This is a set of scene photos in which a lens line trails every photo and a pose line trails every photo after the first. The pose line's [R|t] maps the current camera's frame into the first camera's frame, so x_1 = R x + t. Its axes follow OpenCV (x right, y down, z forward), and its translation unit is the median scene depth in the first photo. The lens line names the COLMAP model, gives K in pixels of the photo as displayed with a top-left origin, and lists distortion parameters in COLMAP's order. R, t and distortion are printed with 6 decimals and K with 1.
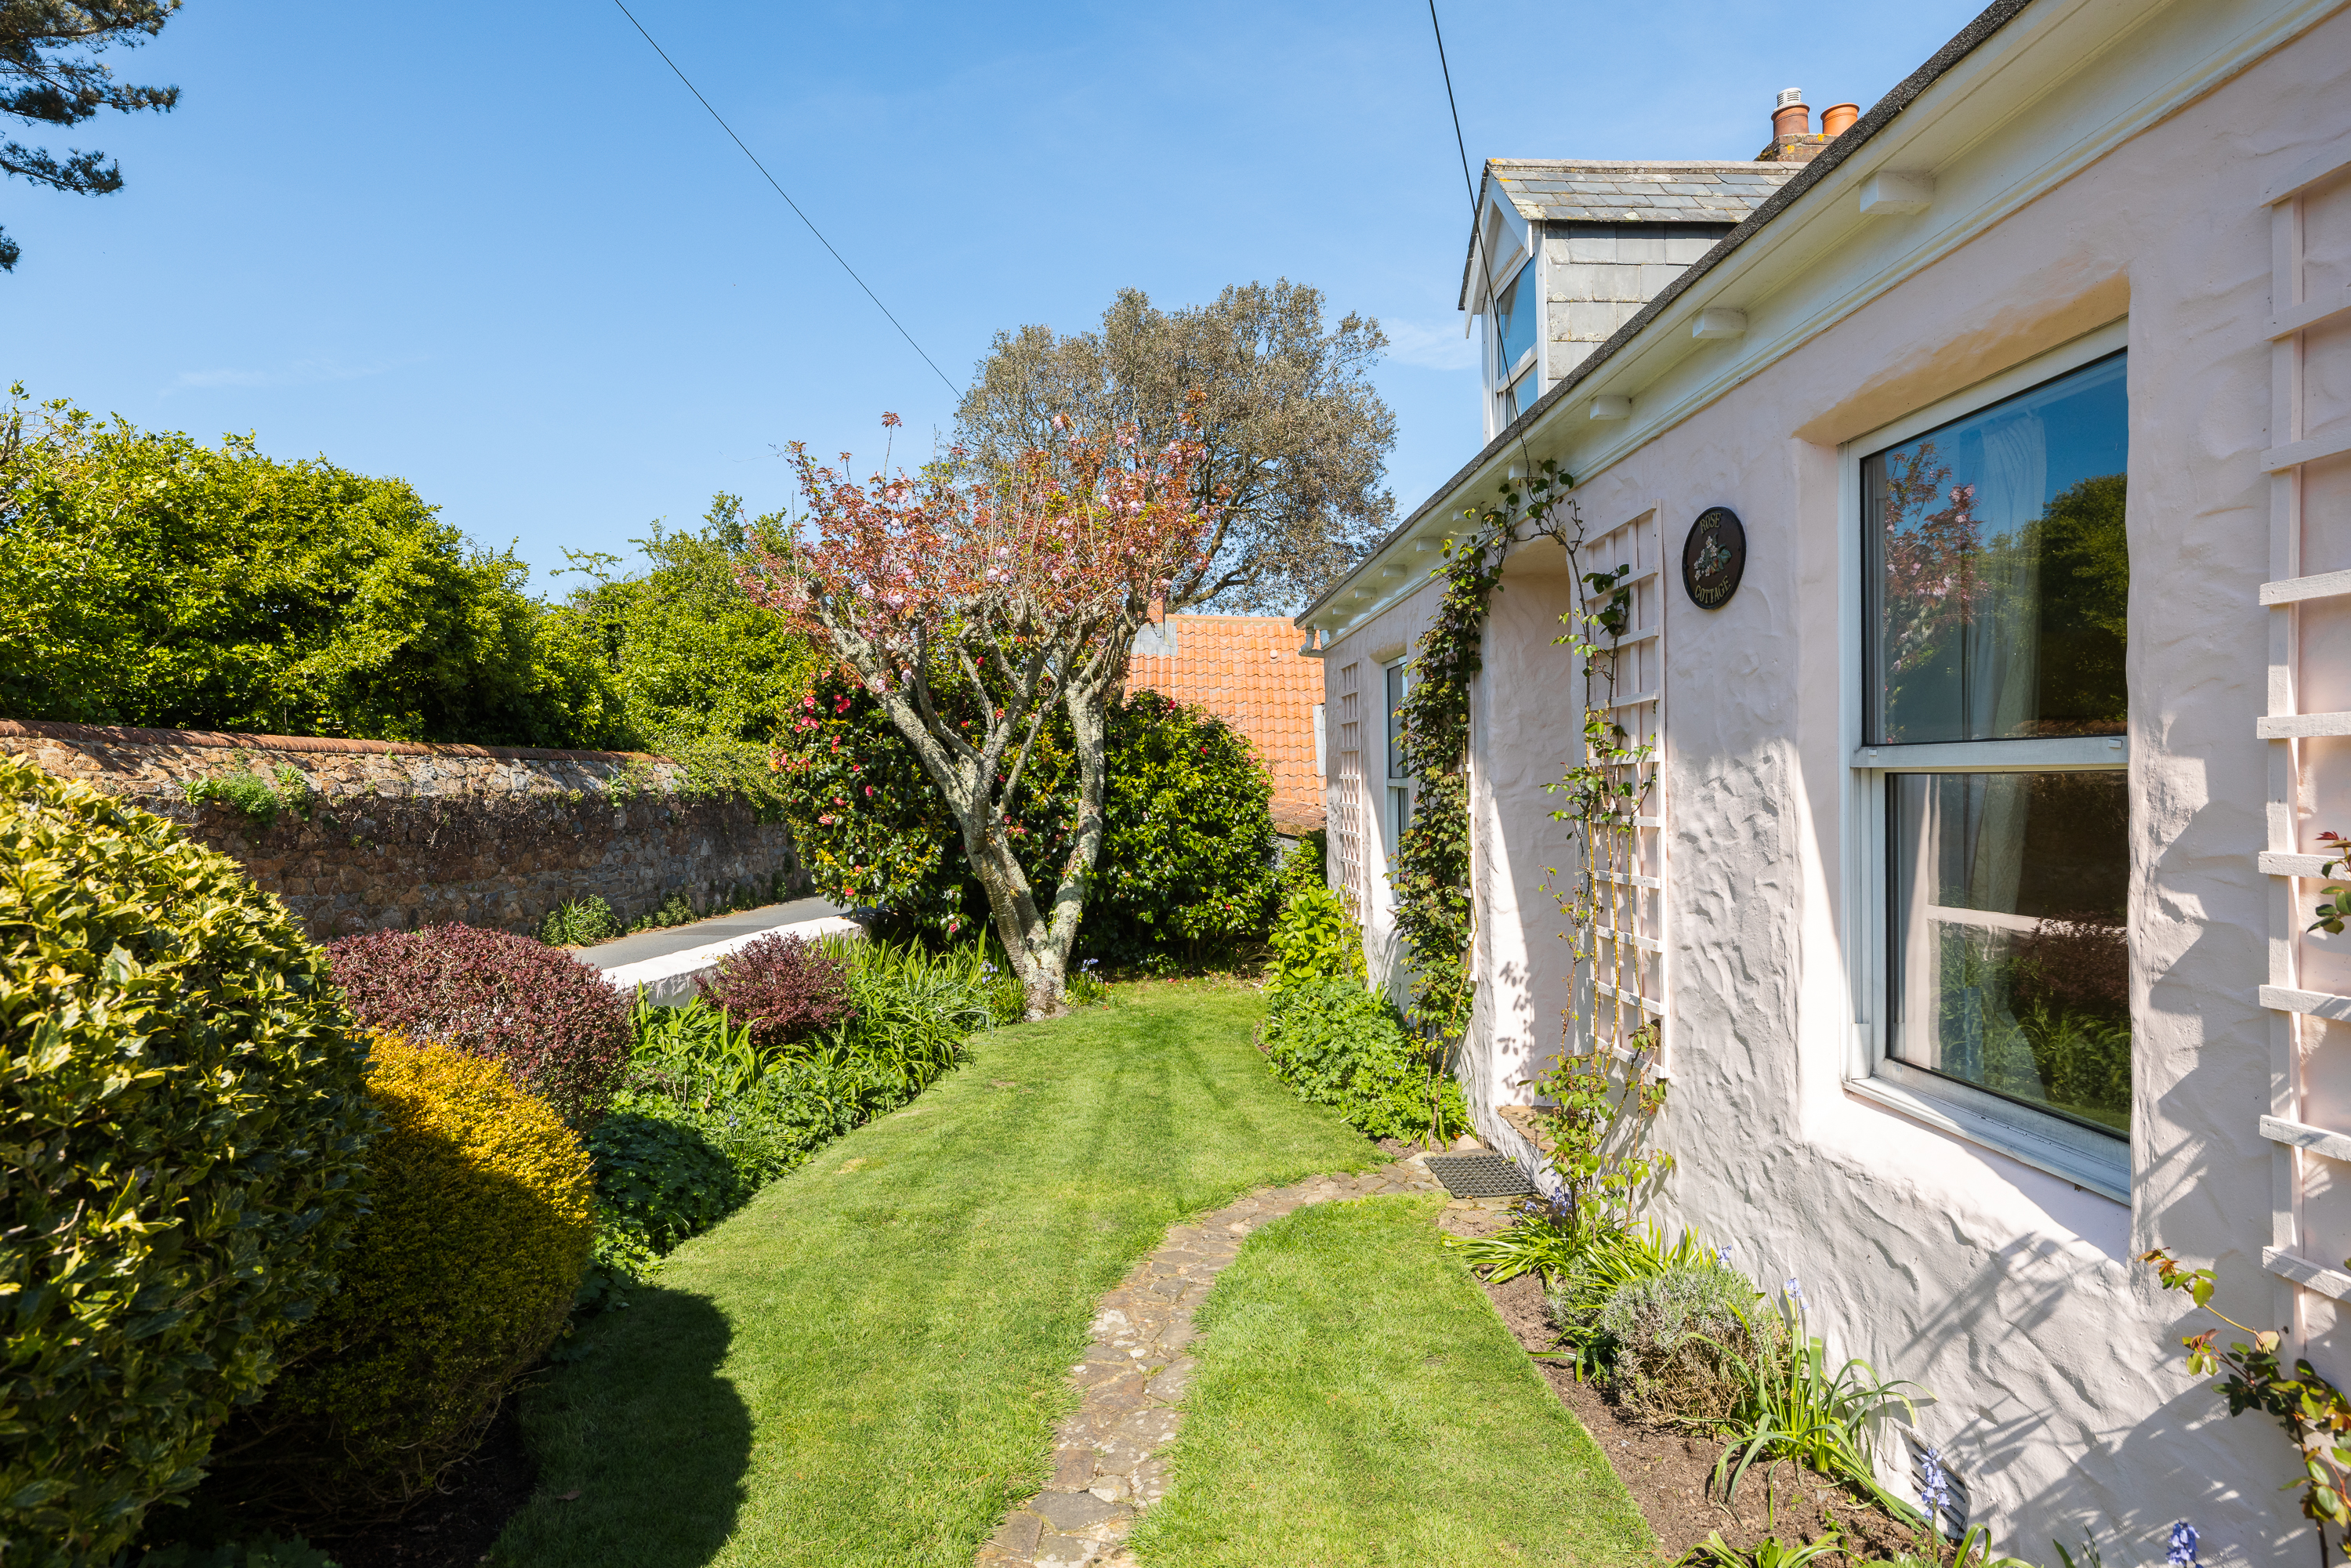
lens RADIAL K [[1249.3, 0, 1199.8], [0, 1249.3, 799.7], [0, 0, 1]] dist [-0.004227, -0.000858]
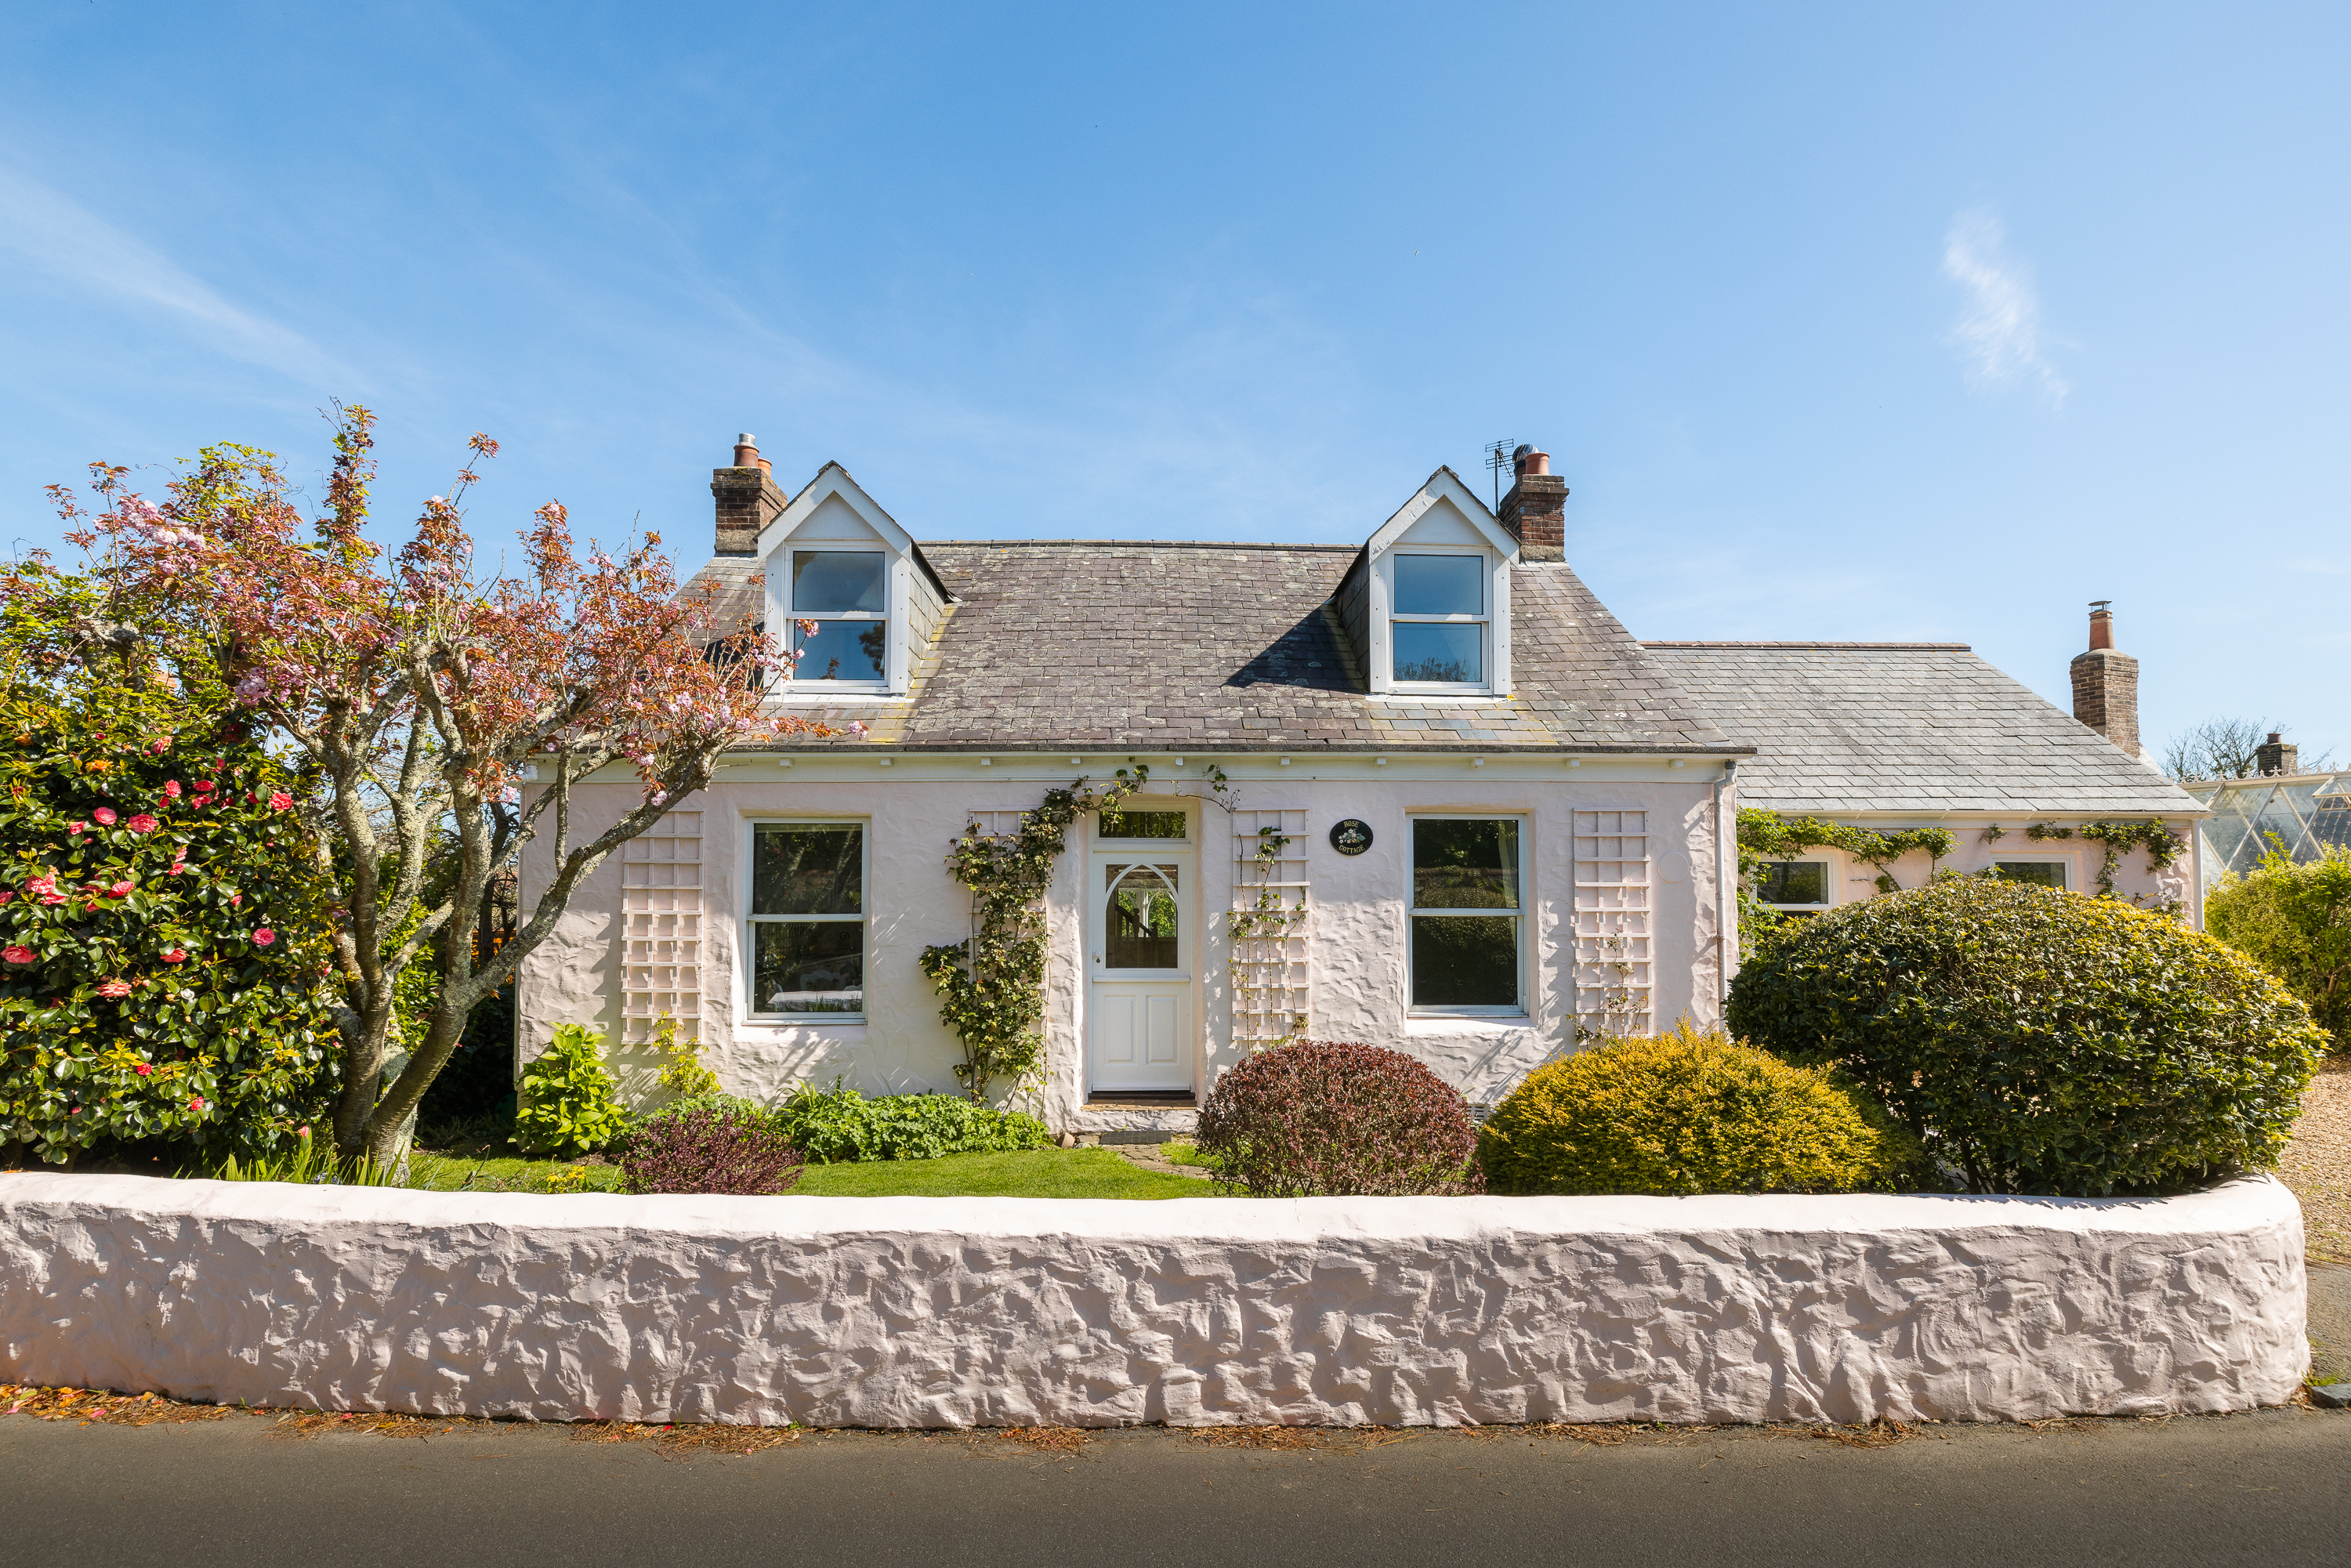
lens RADIAL K [[1073.0, 0, 1153.7], [0, 1073.0, 846.1], [0, 0, 1]] dist [-0.001772, 0.001669]
pose [[0.068716, 0.059164, 0.995880, -1.885104], [0.011352, 0.998129, -0.060081, -0.035583], [-0.997572, 0.015434, 0.067915, 1.221167]]
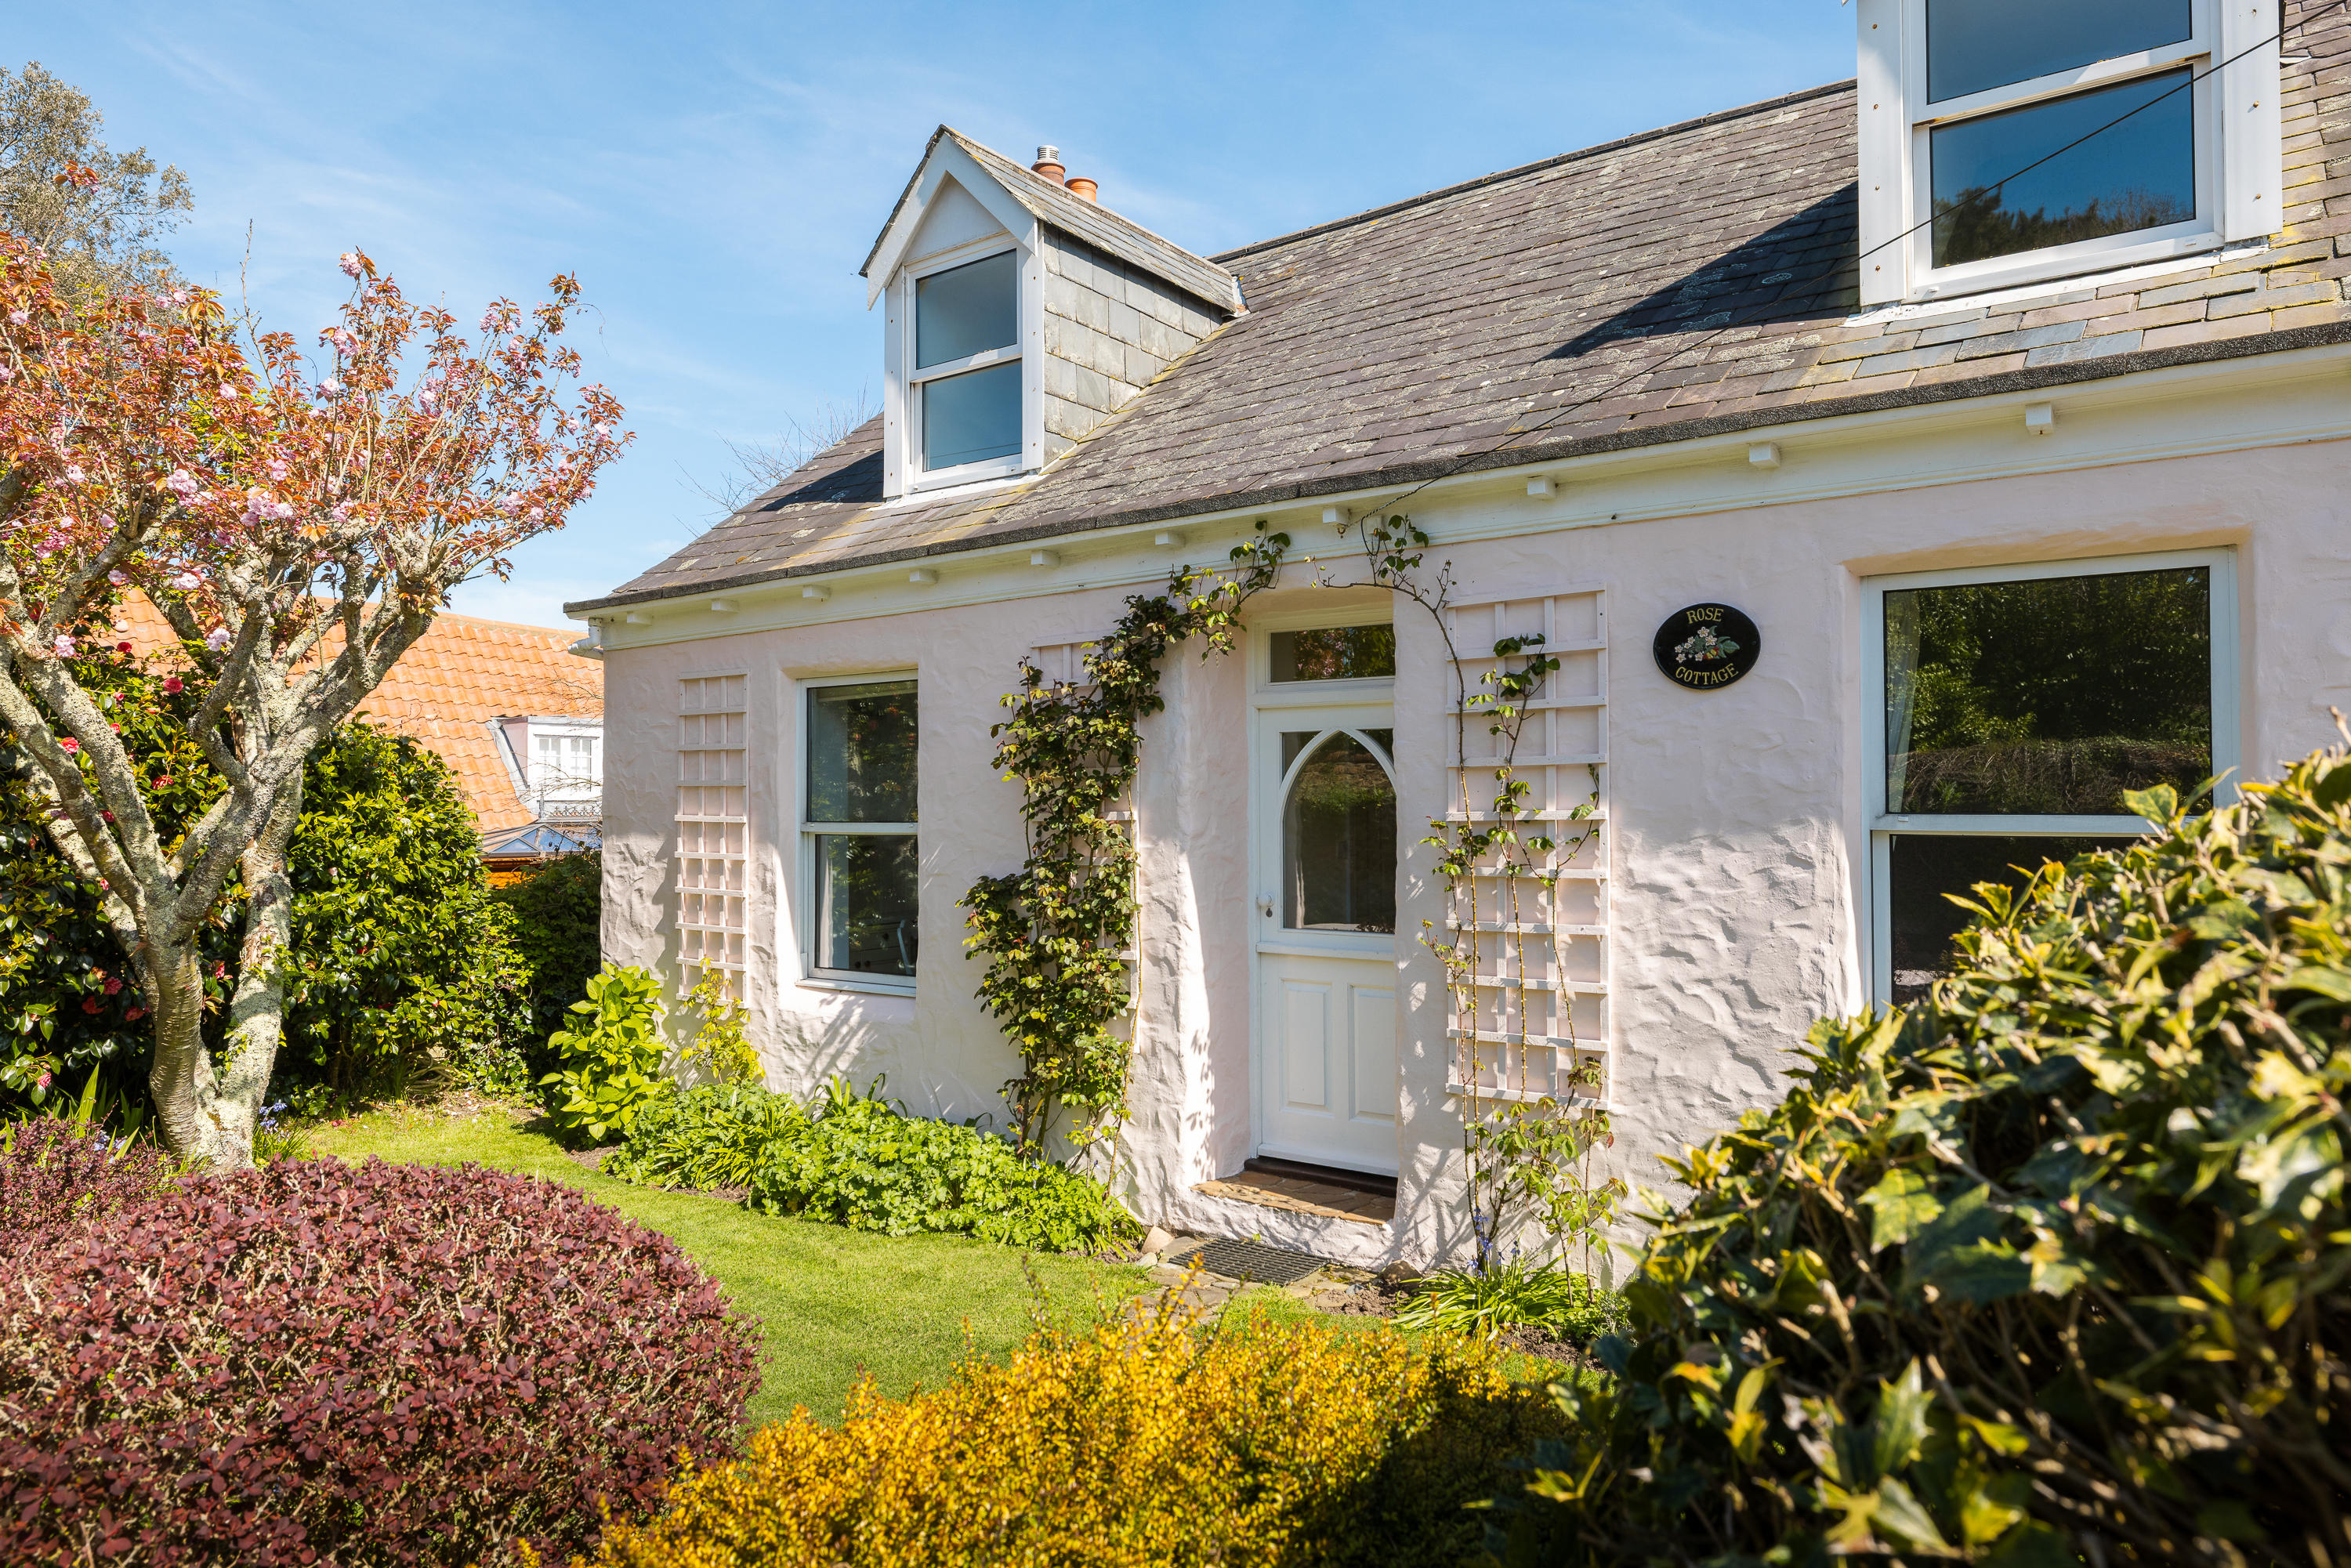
lens RADIAL K [[1433.0, 0, 1157.1], [0, 1433.0, 771.6], [0, 0, 1]] dist [-0.004201, -0.000885]
pose [[0.658122, 0.036693, 0.752016, -0.883621], [-0.000213, 0.998821, -0.048550, -0.011909], [-0.752911, 0.031792, 0.657354, 0.491870]]
